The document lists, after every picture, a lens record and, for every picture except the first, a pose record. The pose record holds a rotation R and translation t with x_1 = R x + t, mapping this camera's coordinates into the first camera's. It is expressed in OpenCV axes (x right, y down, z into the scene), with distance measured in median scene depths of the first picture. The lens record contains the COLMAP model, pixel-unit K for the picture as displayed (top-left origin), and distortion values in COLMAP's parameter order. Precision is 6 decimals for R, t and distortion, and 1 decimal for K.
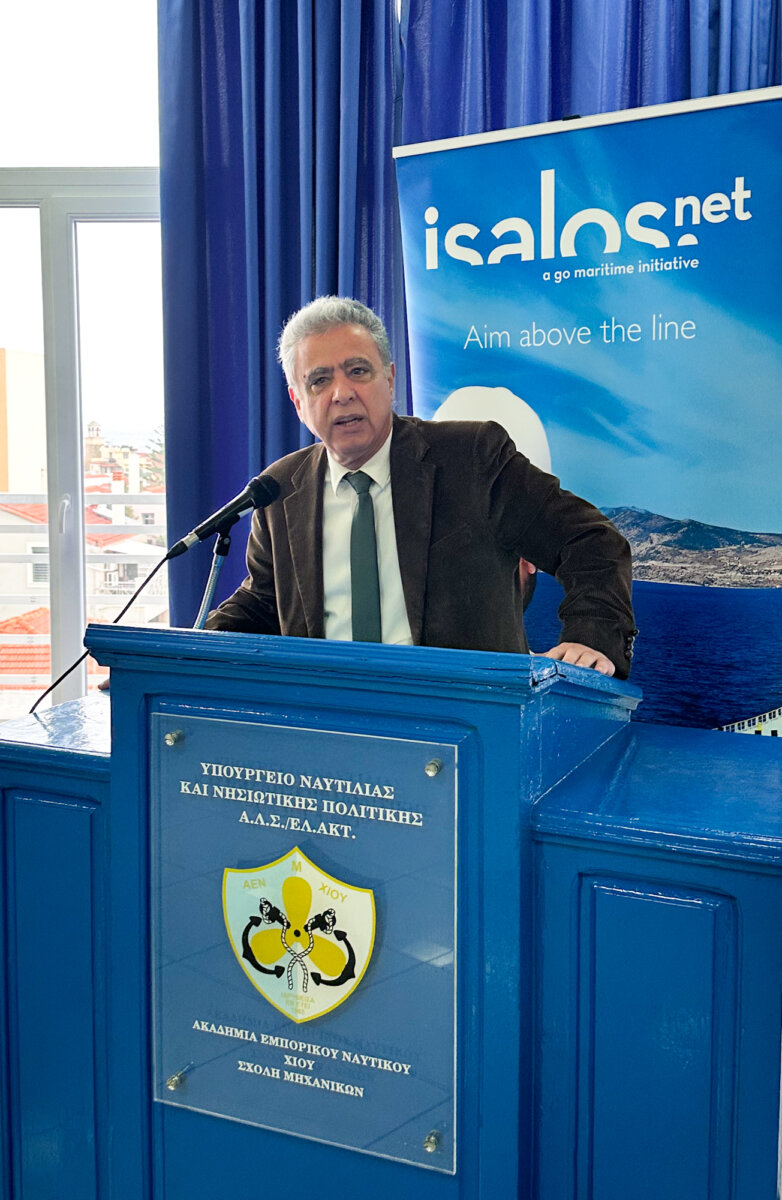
lens RADIAL K [[1255.7, 0, 323.5], [0, 1255.7, 555.1], [0, 0, 1]] dist [0.089762, 0.000000]
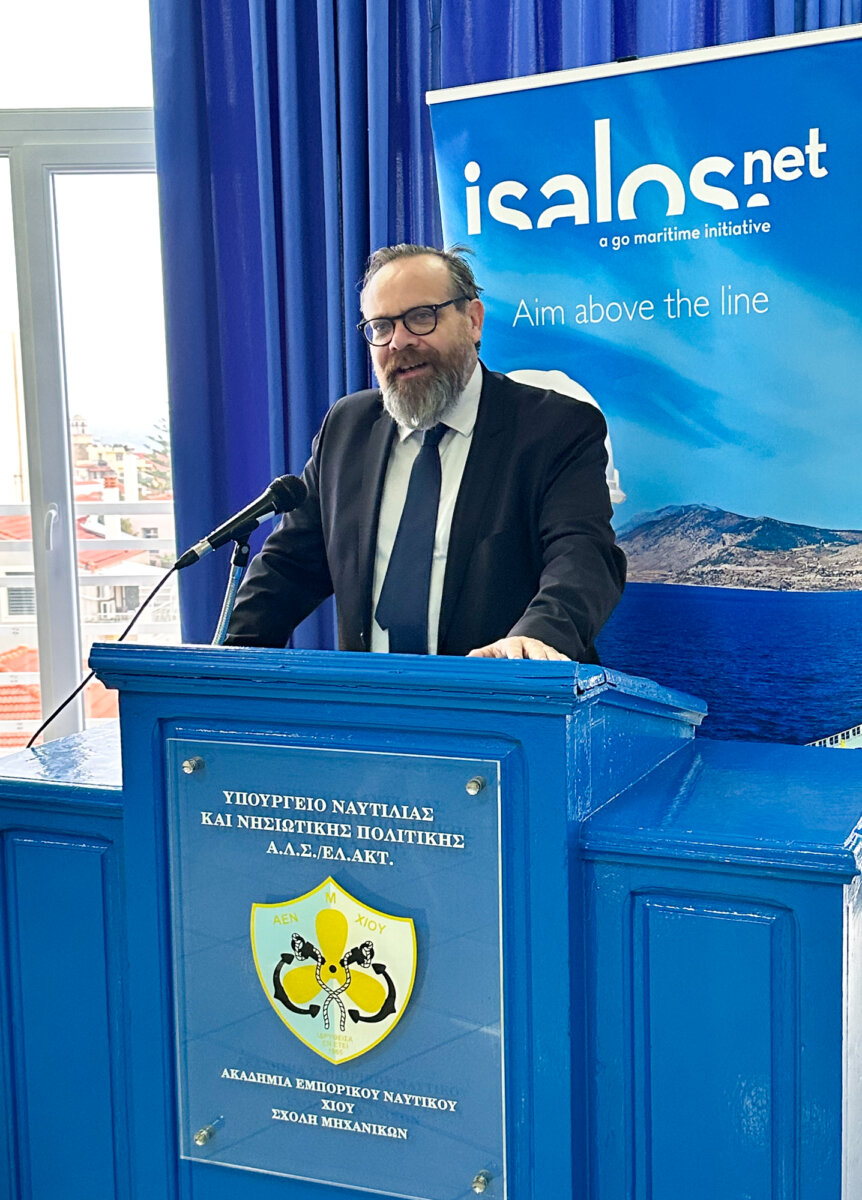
lens RADIAL K [[1562.5, 0, 444.5], [0, 1562.5, 643.0], [0, 0, 1]] dist [0.112083, 0.000000]
pose [[0.998681, -0.022213, 0.046282, 0.011293], [0.020279, 0.998918, 0.041843, 0.011914], [-0.047162, -0.040849, 0.998052, -0.122316]]
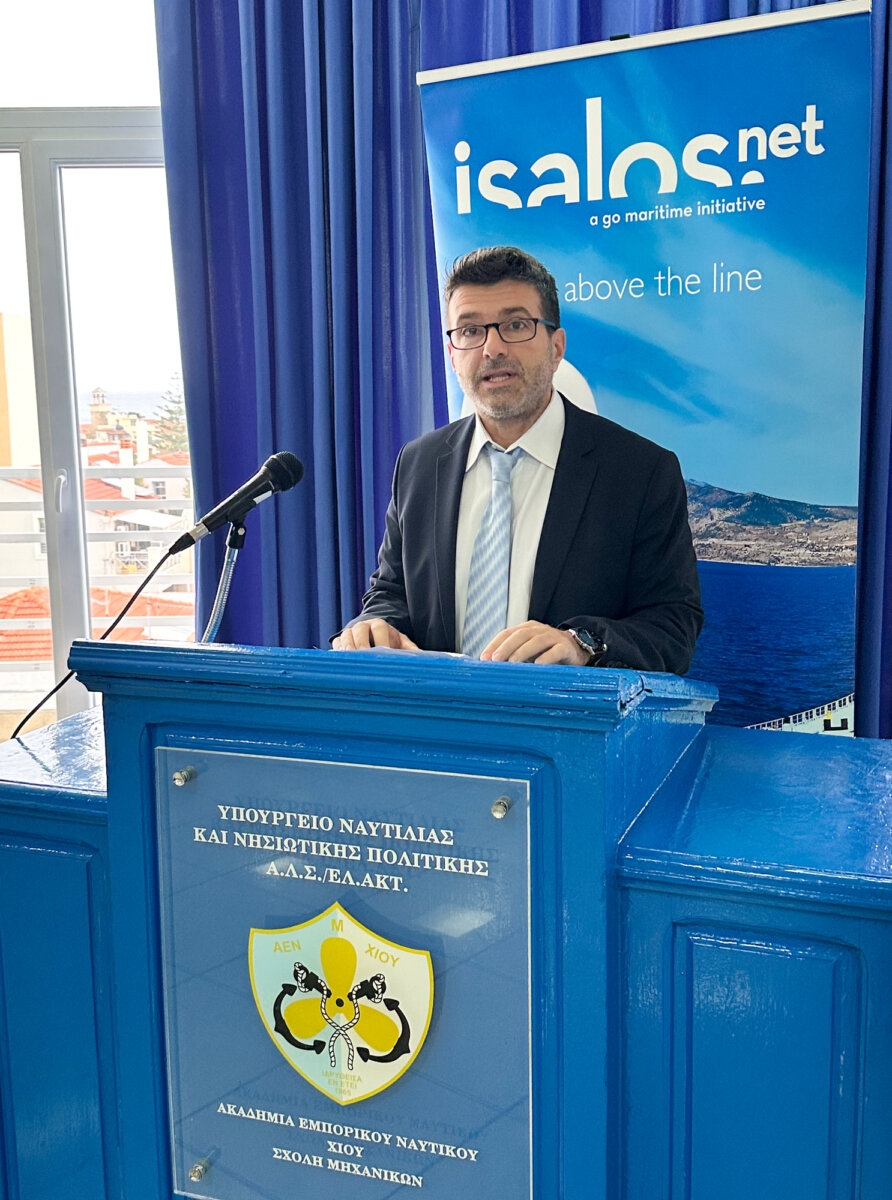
lens RADIAL K [[1199.2, 0, 439.9], [0, 1199.2, 587.6], [0, 0, 1]] dist [0.065822, 0.000000]
pose [[0.995965, -0.026051, 0.085881, -0.014177], [0.020732, 0.997845, 0.062258, -0.021931], [-0.087318, -0.060226, 0.994358, 0.182628]]
